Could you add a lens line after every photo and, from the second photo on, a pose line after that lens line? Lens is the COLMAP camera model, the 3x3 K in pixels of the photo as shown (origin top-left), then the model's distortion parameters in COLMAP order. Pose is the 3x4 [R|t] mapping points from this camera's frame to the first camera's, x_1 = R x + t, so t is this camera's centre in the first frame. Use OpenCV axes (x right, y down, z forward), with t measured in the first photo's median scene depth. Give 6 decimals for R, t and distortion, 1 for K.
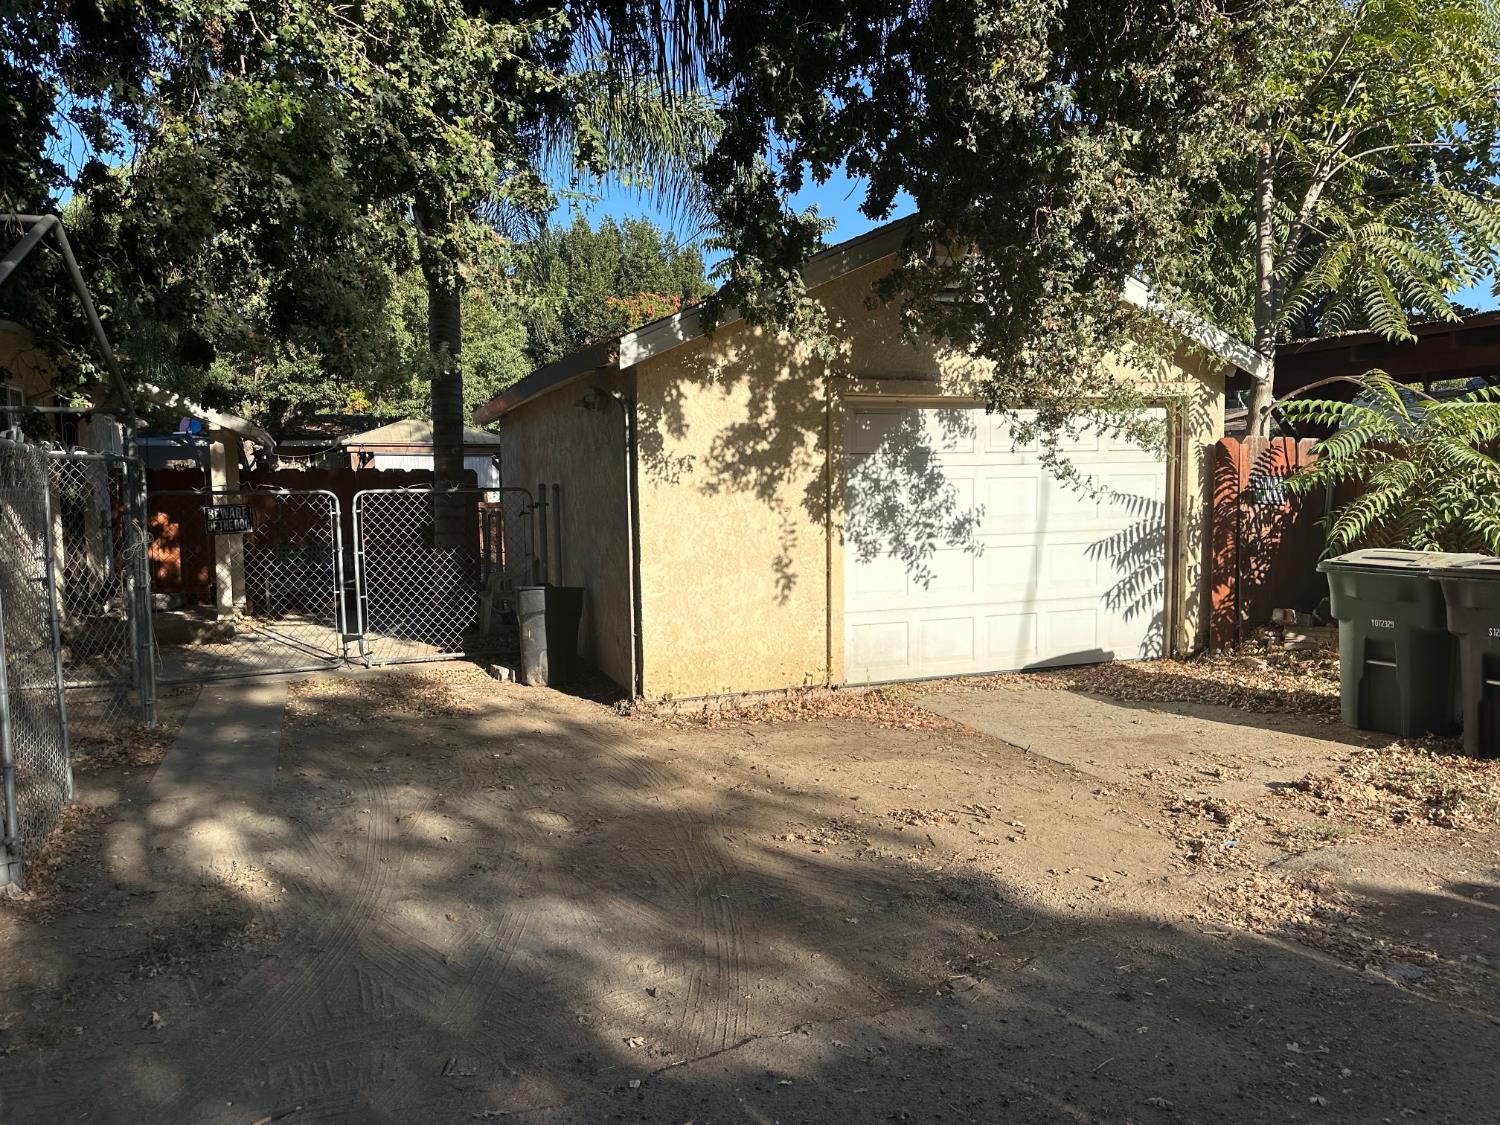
lens RADIAL K [[1047.7, 0, 748.6], [0, 1047.7, 571.6], [0, 0, 1]] dist [0.026679, -0.006622]
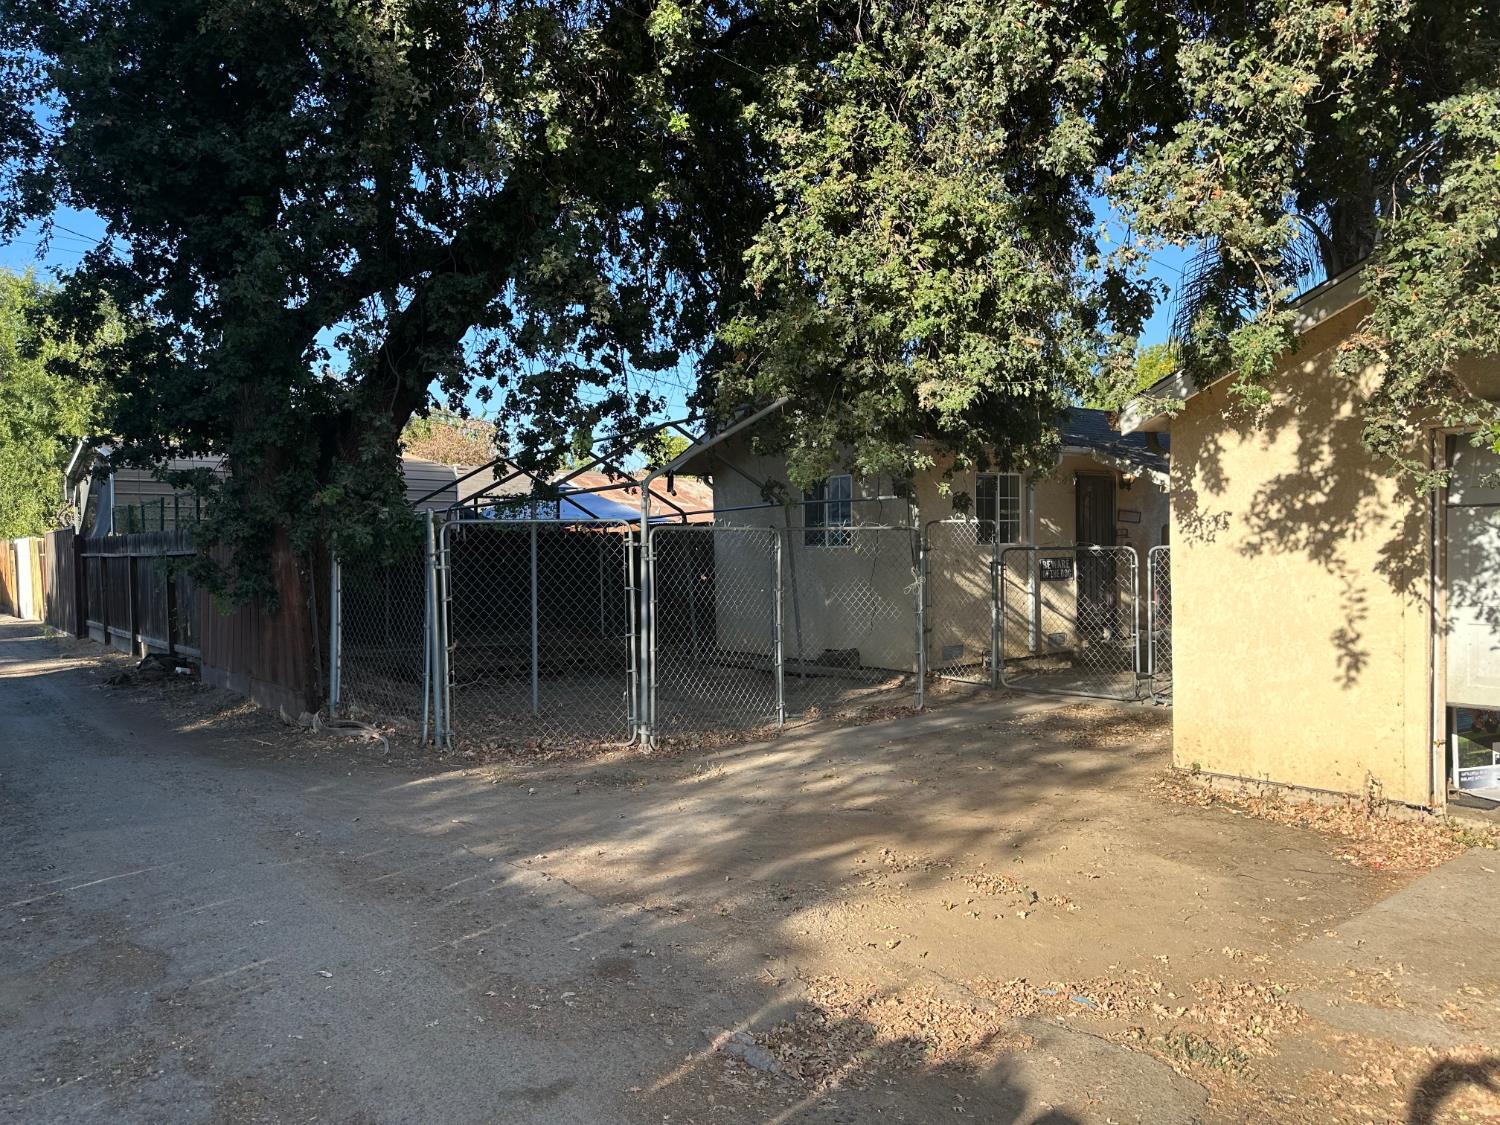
lens RADIAL K [[1047.7, 0, 748.6], [0, 1047.7, 562.4], [0, 0, 1]] dist [0.026679, -0.006622]
pose [[0.307401, 0.019450, -0.951381, 0.694822], [-0.070694, 0.997495, -0.002449, -0.033047], [0.948951, 0.068009, 0.308006, 0.301671]]
